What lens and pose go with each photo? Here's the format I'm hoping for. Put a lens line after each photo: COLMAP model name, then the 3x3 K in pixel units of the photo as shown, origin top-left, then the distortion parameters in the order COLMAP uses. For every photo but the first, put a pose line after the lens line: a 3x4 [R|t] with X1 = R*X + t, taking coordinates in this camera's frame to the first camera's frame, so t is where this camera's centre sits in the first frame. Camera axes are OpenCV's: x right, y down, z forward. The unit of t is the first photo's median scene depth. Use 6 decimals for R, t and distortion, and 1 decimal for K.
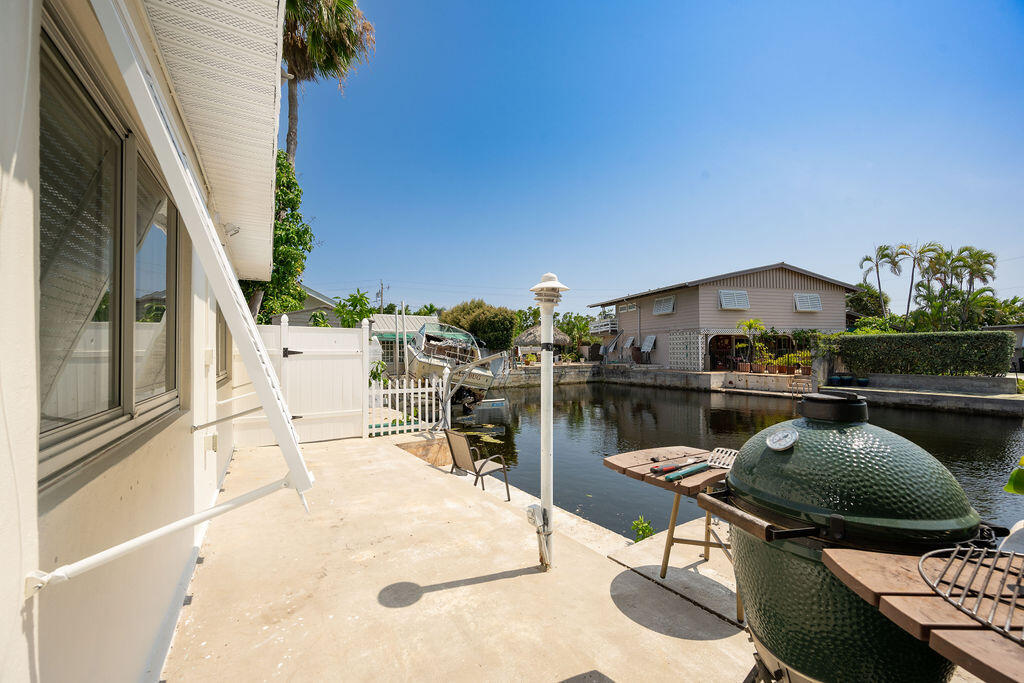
lens RADIAL K [[401.0, 0, 512.9], [0, 401.0, 346.1], [0, 0, 1]] dist [-0.004582, 0.000565]
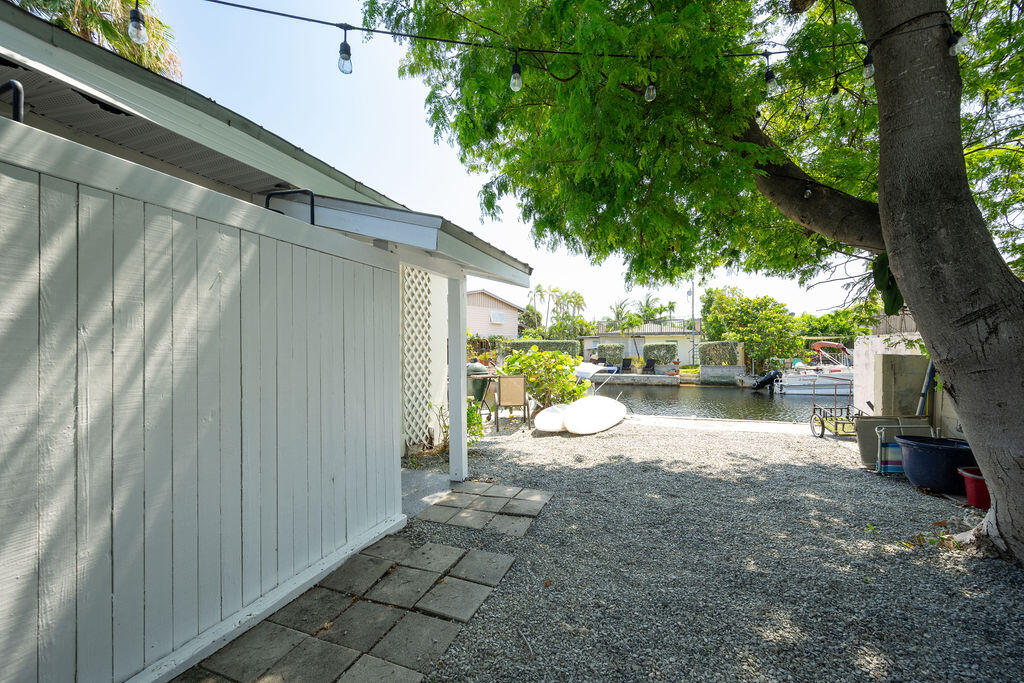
lens RADIAL K [[401.0, 0, 516.0], [0, 401.0, 350.3], [0, 0, 1]] dist [-0.004582, 0.000565]
pose [[0.788852, 0.003277, 0.614575, -0.118838], [-0.011814, 0.999882, 0.009833, -0.002748], [-0.614470, -0.015018, 0.788797, -0.213061]]
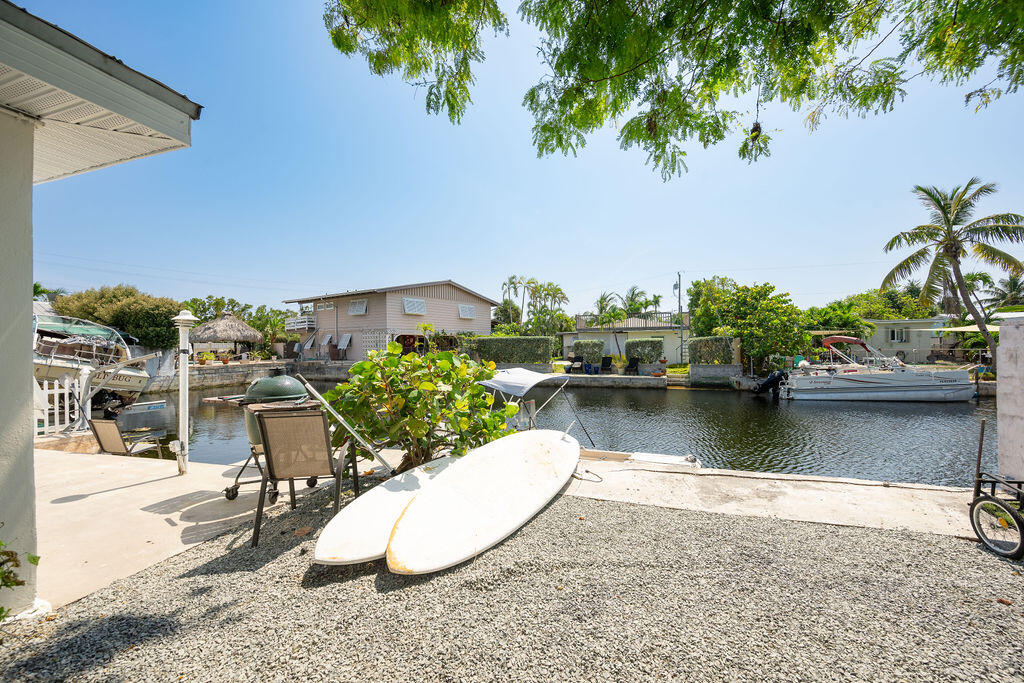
lens RADIAL K [[401.0, 0, 513.5], [0, 401.0, 340.8], [0, 0, 1]] dist [-0.004582, 0.000565]
pose [[0.774105, 0.008161, 0.633004, 0.009374], [-0.006043, 0.999967, -0.005503, -0.004812], [-0.633028, 0.000435, 0.774129, -0.138937]]
